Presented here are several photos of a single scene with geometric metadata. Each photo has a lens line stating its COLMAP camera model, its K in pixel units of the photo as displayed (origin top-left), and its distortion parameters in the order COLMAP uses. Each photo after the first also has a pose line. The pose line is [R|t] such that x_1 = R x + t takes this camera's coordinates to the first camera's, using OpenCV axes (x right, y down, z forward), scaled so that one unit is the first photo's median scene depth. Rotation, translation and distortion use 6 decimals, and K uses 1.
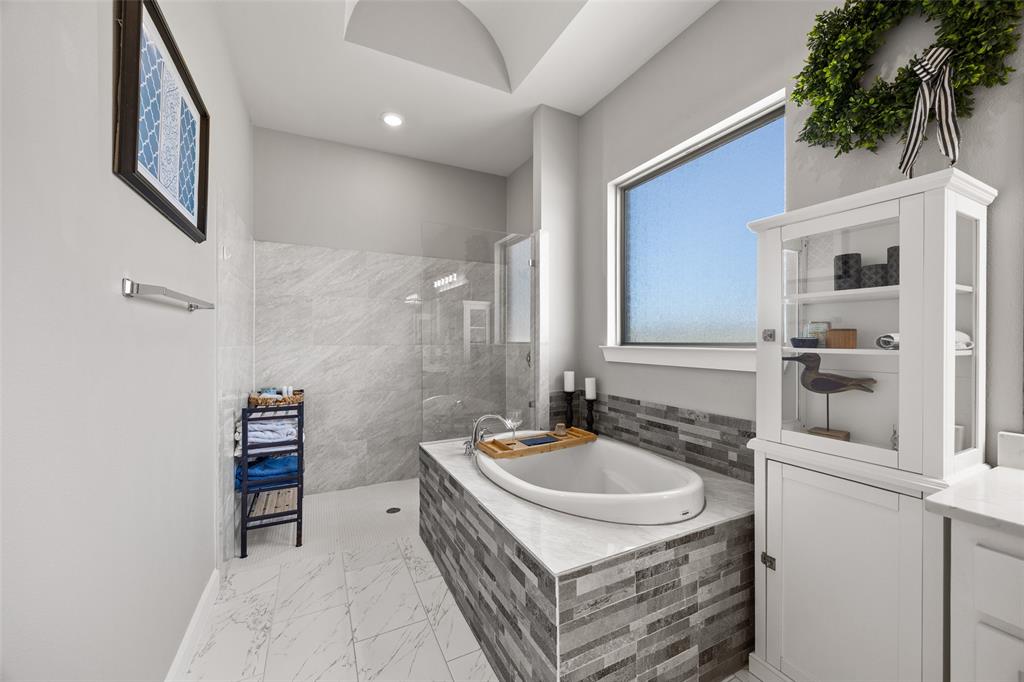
lens RADIAL K [[394.9, 0, 517.0], [0, 394.9, 345.1], [0, 0, 1]] dist [-0.002741, -0.000100]
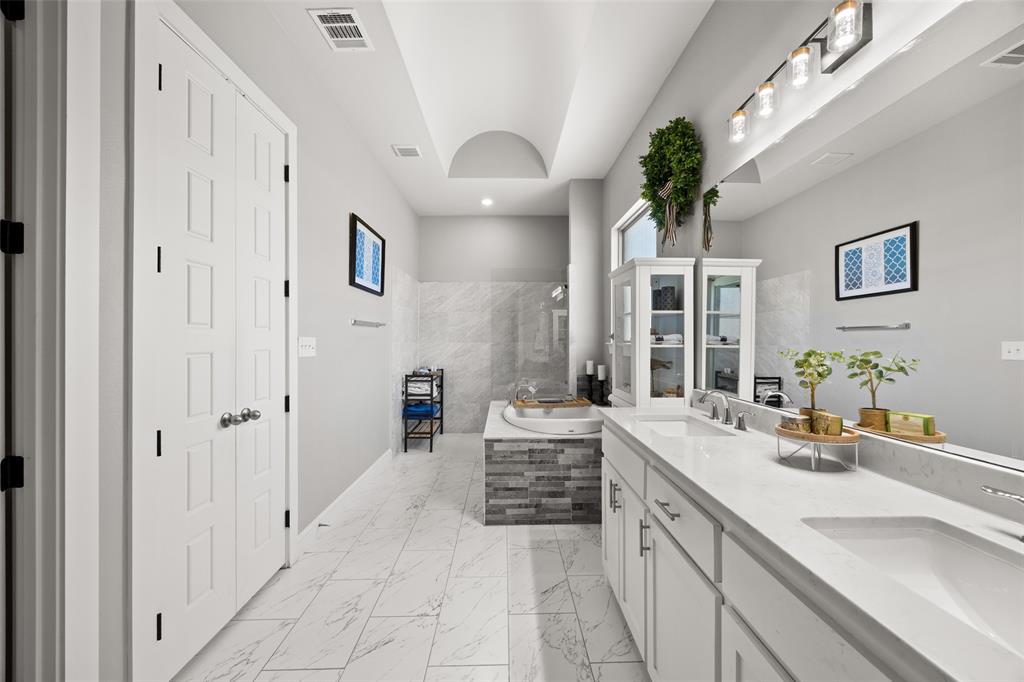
lens RADIAL K [[398.7, 0, 512.0], [0, 398.7, 341.0], [0, 0, 1]] dist [-0.000805, -0.000025]
pose [[0.897915, 0.001266, -0.440167, 0.566123], [-0.003730, 0.999982, -0.004731, 0.002888], [0.440153, 0.005890, 0.897903, -0.469541]]
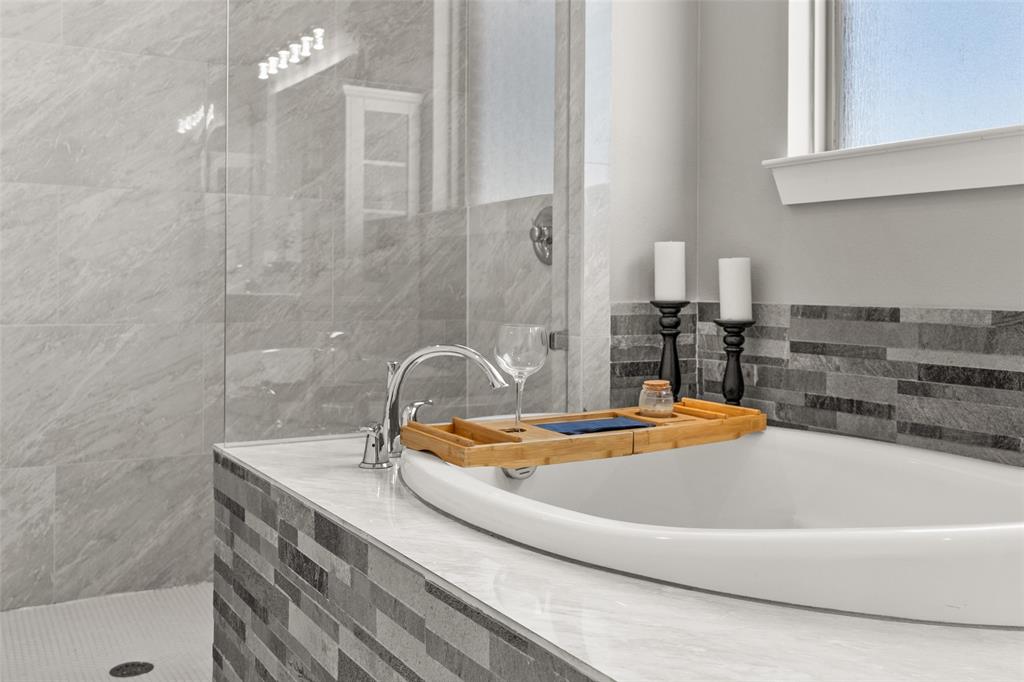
lens RADIAL K [[992.3, 0, 514.8], [0, 992.3, 287.8], [0, 0, 1]] dist [0.005266, 0.004262]
pose [[0.998692, 0.008557, 0.050411, -0.045597], [-0.008038, 0.999913, -0.010487, 0.126188], [-0.050497, 0.010068, 0.998673, 0.180479]]
